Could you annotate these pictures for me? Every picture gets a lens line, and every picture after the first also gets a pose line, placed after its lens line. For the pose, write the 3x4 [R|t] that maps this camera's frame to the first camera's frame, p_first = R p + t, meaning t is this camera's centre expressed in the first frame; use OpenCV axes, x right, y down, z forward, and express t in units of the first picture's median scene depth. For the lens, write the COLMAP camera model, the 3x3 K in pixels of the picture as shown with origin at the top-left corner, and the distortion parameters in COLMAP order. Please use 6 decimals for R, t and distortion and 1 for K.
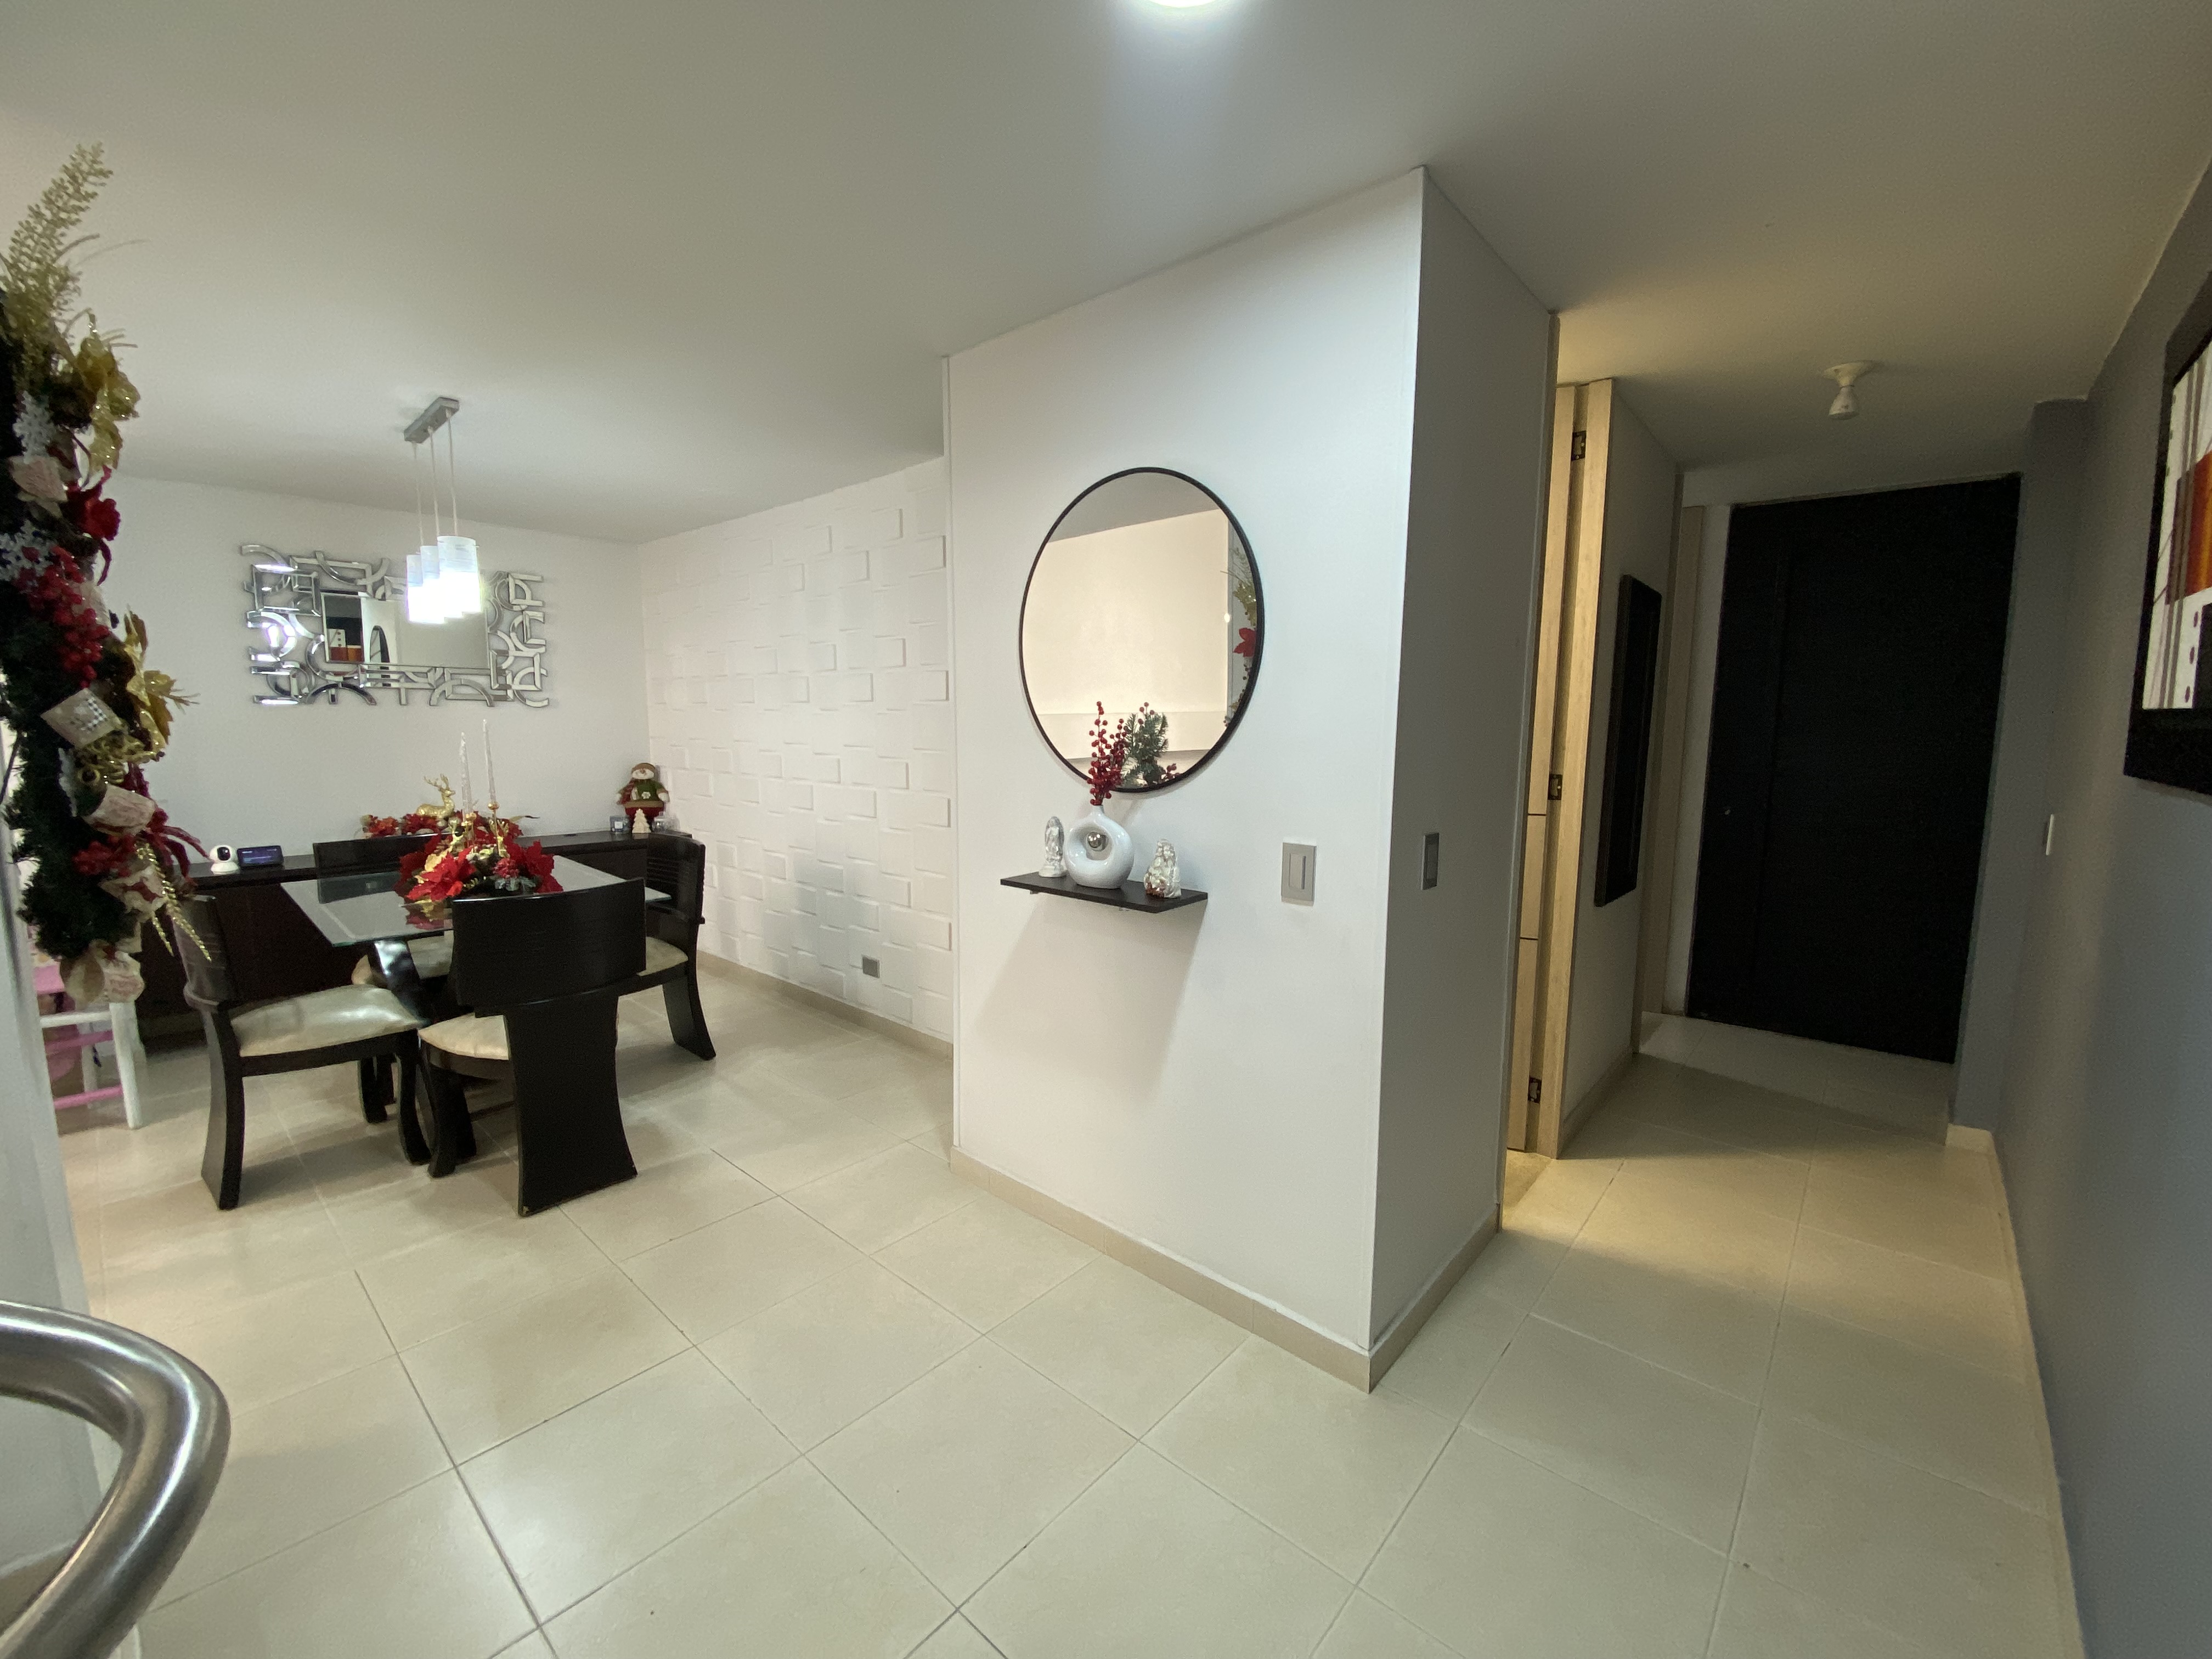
lens RADIAL K [[909.6, 0, 1106.0], [0, 909.6, 829.5], [0, 0, 1]] dist [-0.000287, -0.000039]
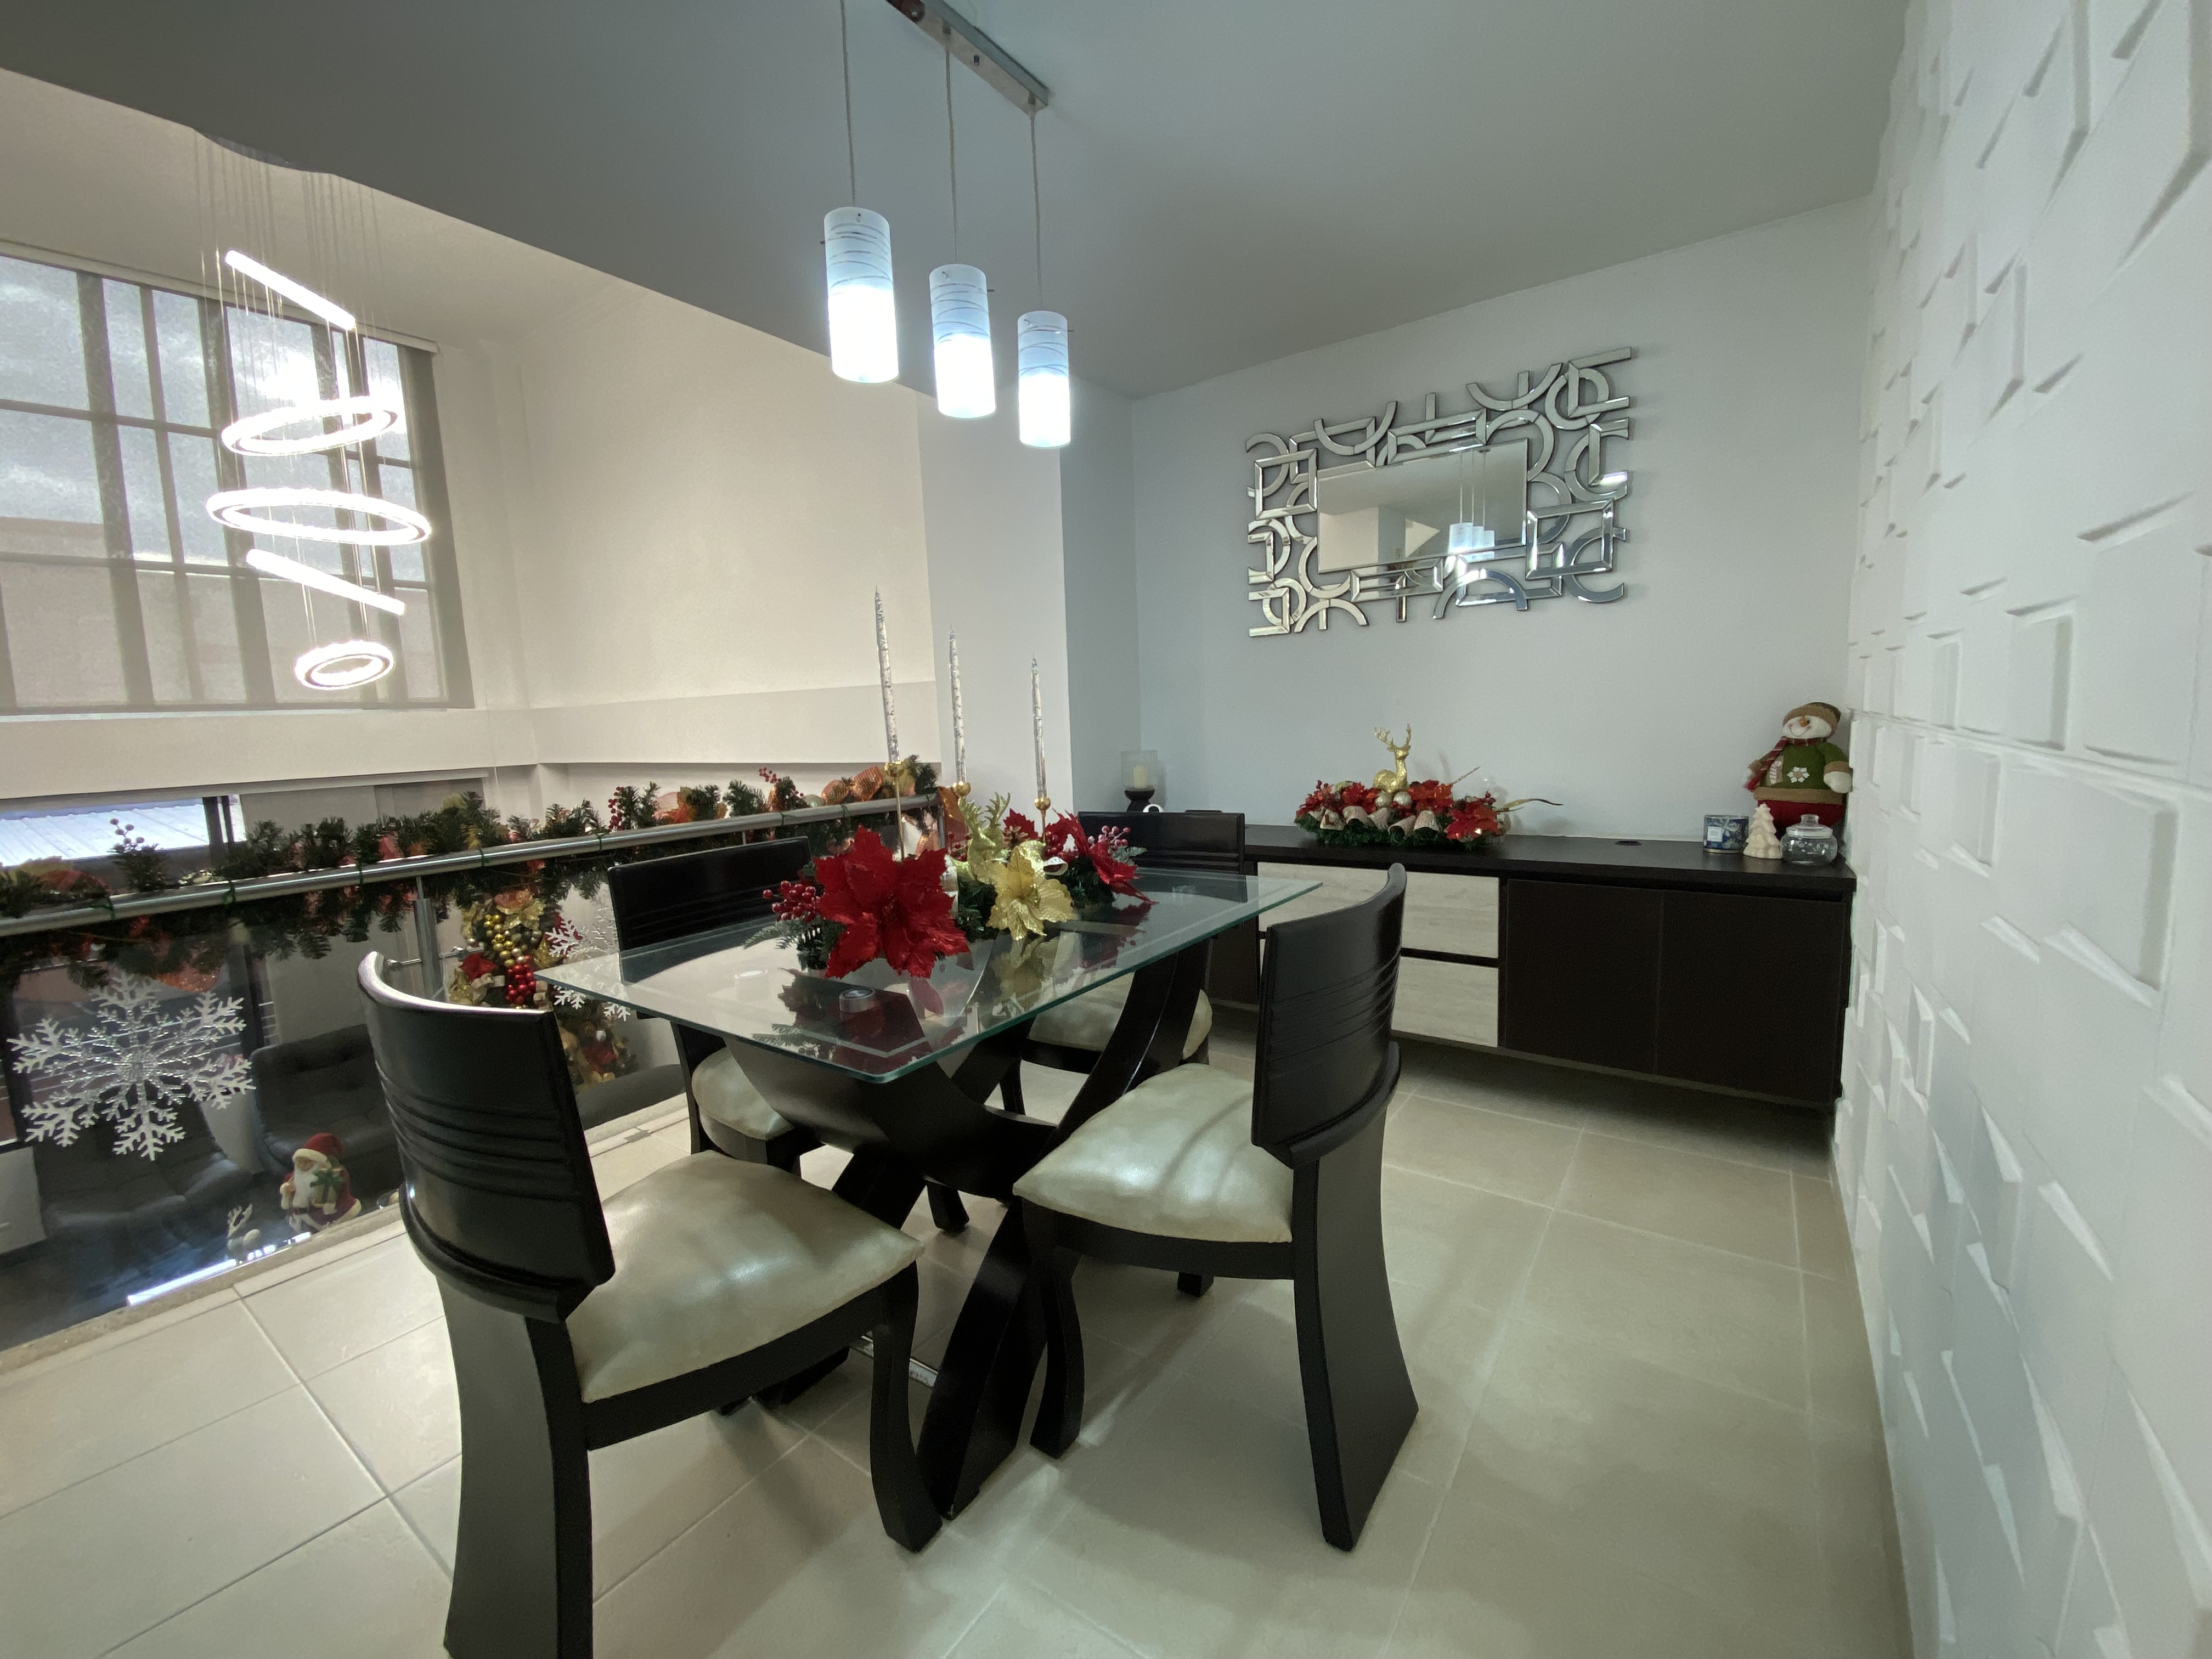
lens RADIAL K [[882.4, 0, 1104.2], [0, 882.4, 840.6], [0, 0, 1]] dist [0.027017, -0.032040]
pose [[0.111989, 0.111266, -0.987460, -0.112267], [-0.082965, 0.991289, 0.102289, -0.022188], [0.990240, 0.070470, 0.120245, 0.619270]]
